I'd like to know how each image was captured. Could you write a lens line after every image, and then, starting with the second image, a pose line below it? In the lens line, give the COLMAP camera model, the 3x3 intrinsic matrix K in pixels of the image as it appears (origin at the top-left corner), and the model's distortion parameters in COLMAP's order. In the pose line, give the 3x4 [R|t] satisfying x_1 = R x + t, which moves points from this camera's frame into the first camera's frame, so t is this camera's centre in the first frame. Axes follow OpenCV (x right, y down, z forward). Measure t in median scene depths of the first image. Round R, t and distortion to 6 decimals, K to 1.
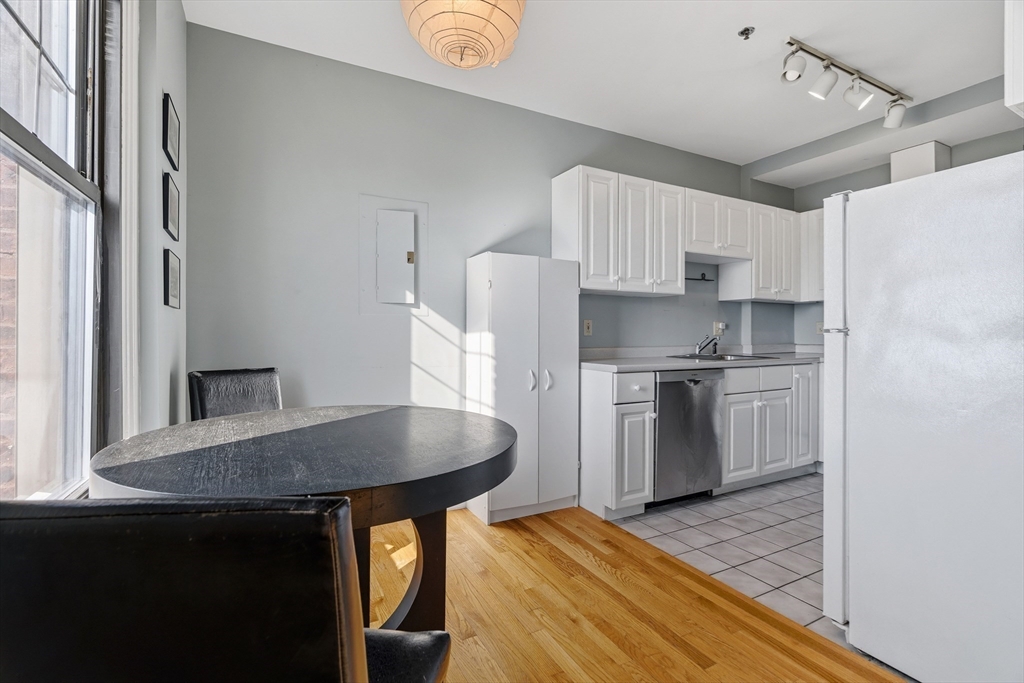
lens RADIAL K [[451.3, 0, 513.6], [0, 451.3, 336.9], [0, 0, 1]] dist [-0.004152, -0.000769]
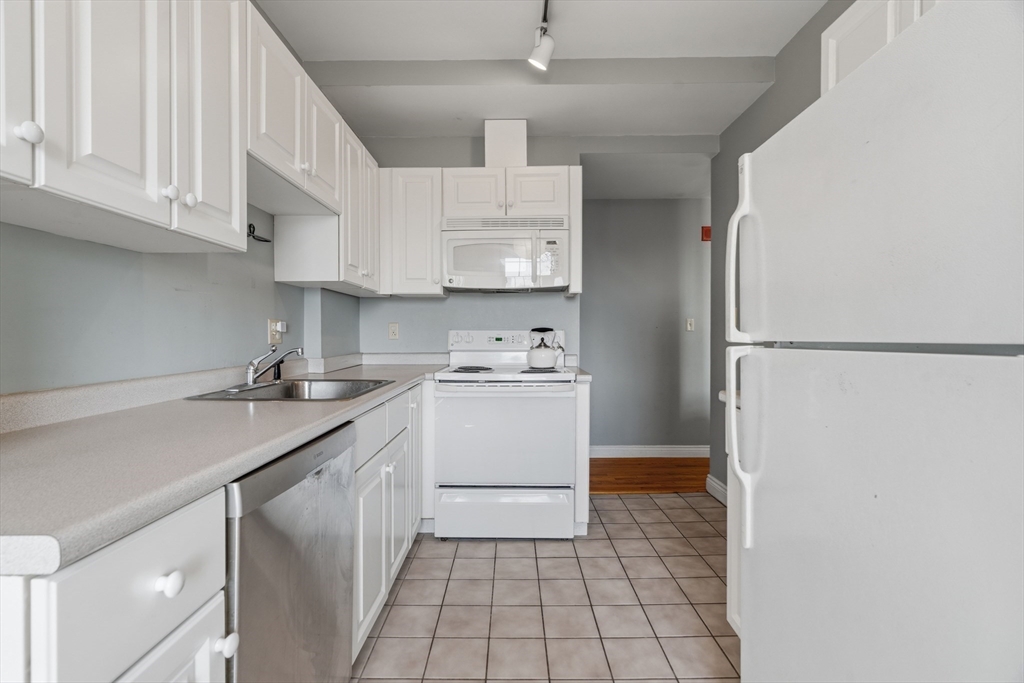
lens RADIAL K [[451.3, 0, 513.6], [0, 451.3, 336.9], [0, 0, 1]] dist [-0.004152, -0.000769]
pose [[0.456398, -0.003945, 0.889767, 0.116178], [0.005425, 0.999984, 0.001651, -0.013331], [-0.889759, 0.004074, 0.456412, 0.577477]]
